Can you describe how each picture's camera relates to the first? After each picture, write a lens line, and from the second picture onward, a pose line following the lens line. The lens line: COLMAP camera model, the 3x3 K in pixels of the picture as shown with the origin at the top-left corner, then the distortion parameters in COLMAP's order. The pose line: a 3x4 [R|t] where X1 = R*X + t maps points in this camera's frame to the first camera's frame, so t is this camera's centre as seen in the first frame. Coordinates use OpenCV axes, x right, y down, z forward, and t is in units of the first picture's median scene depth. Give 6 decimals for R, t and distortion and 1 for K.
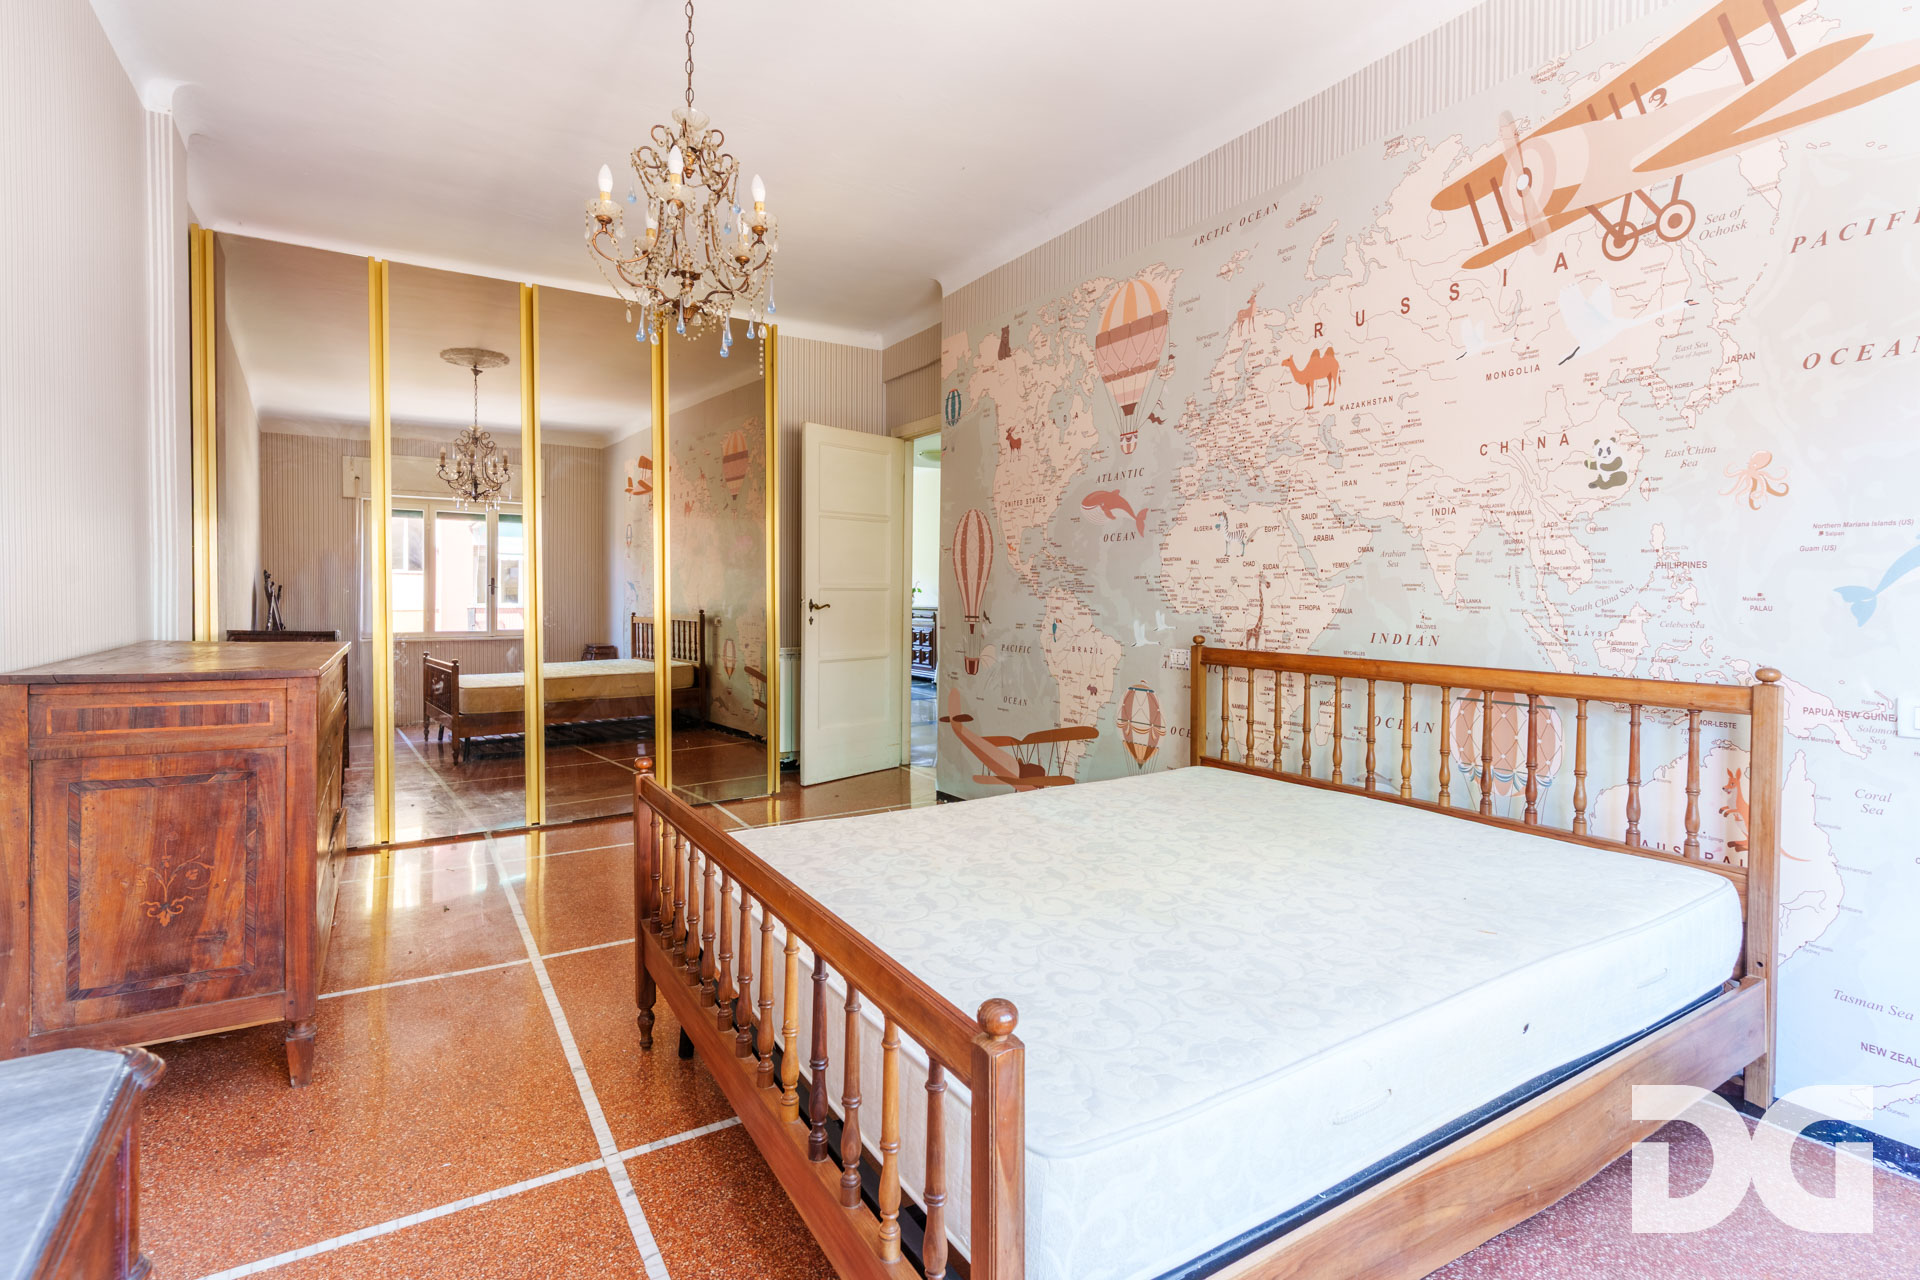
lens RADIAL K [[931.2, 0, 963.3], [0, 931.2, 603.9], [0, 0, 1]] dist [0.001579, 0.000016]
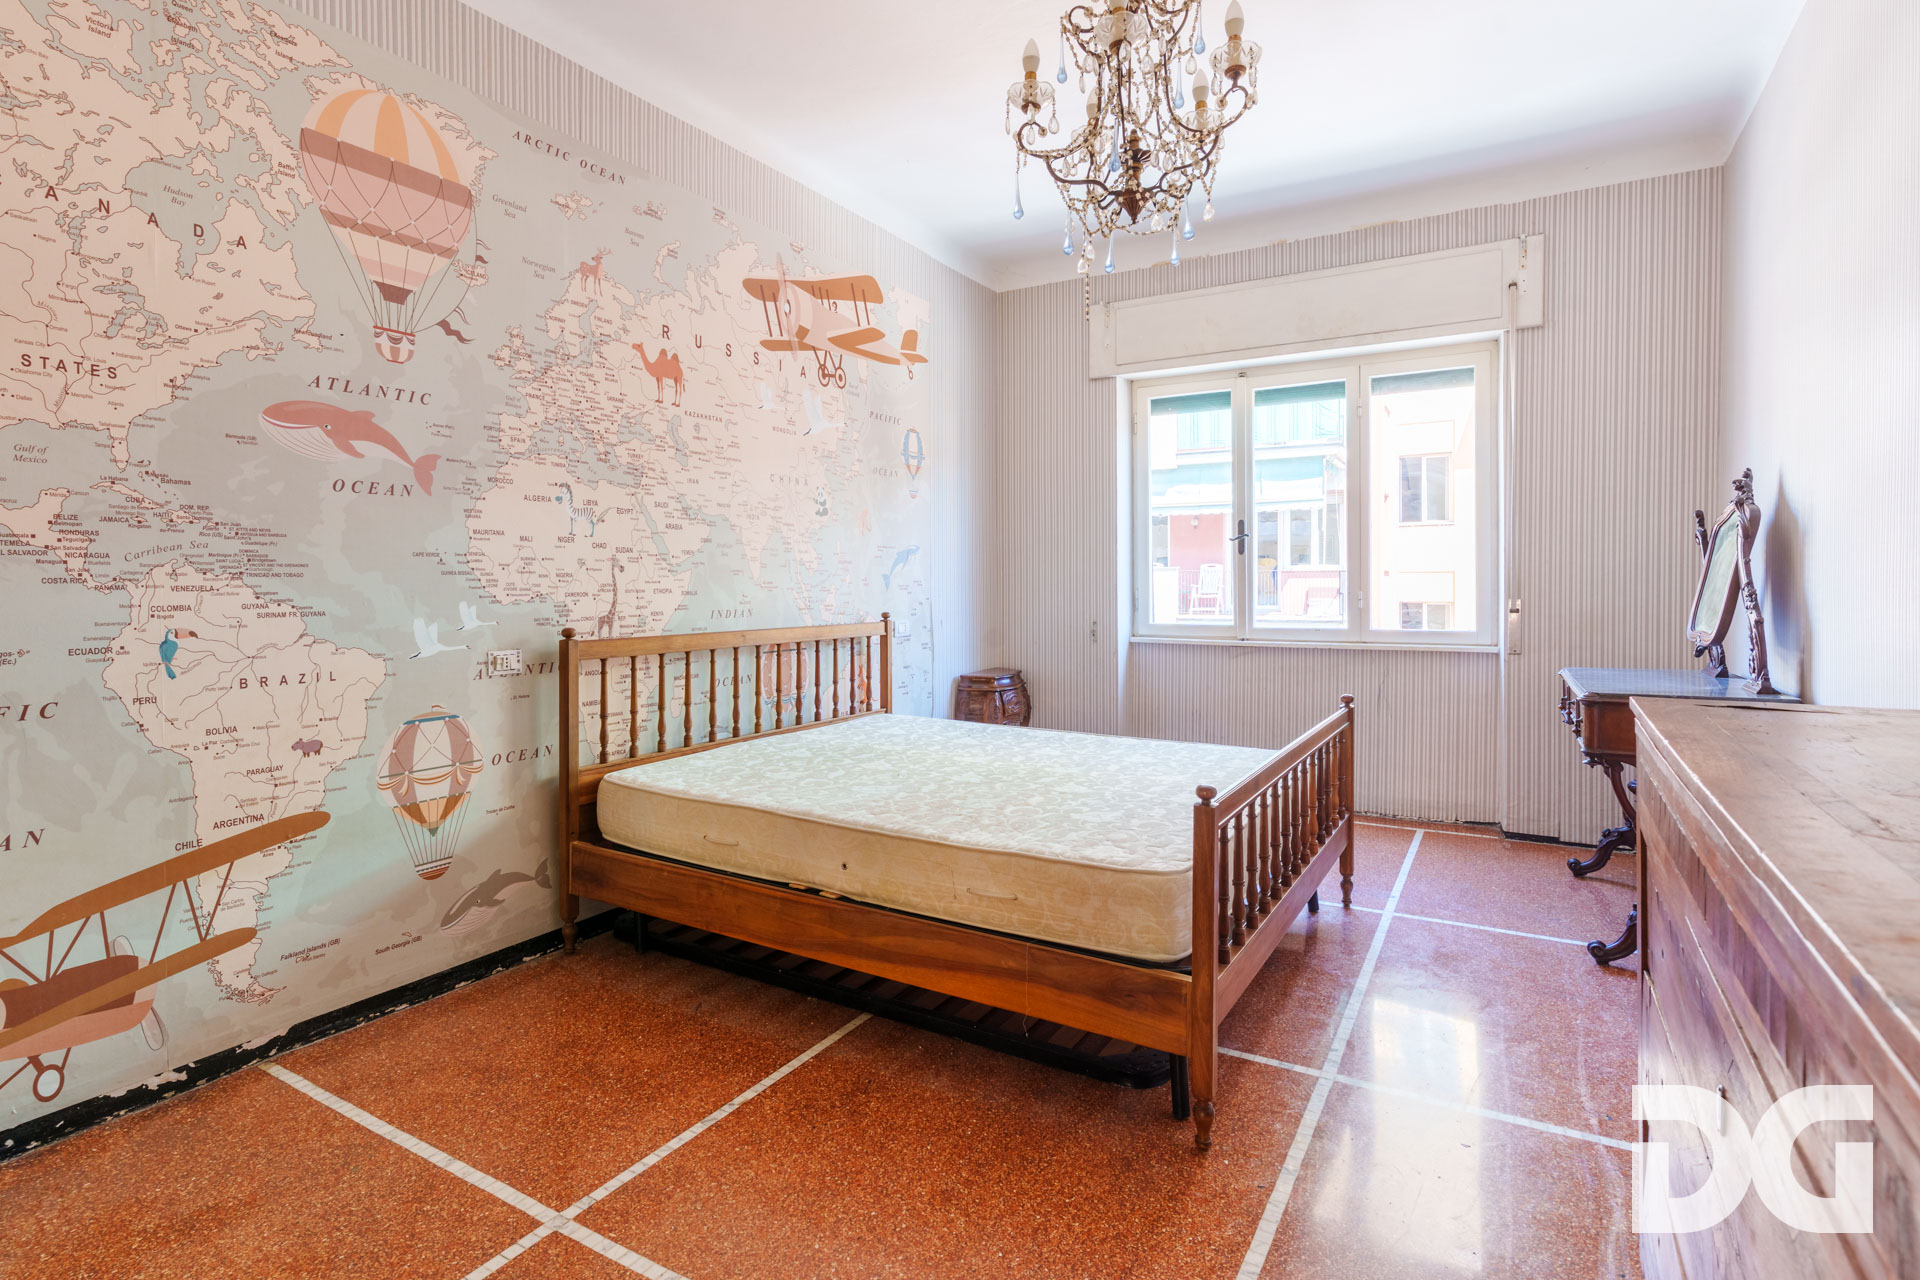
lens RADIAL K [[931.2, 0, 963.3], [0, 931.2, 603.9], [0, 0, 1]] dist [0.001579, 0.000016]
pose [[-0.463289, -0.019650, 0.885990, -0.689108], [0.017003, 0.999373, 0.031056, -0.008025], [-0.886044, 0.029452, -0.462664, 1.128010]]
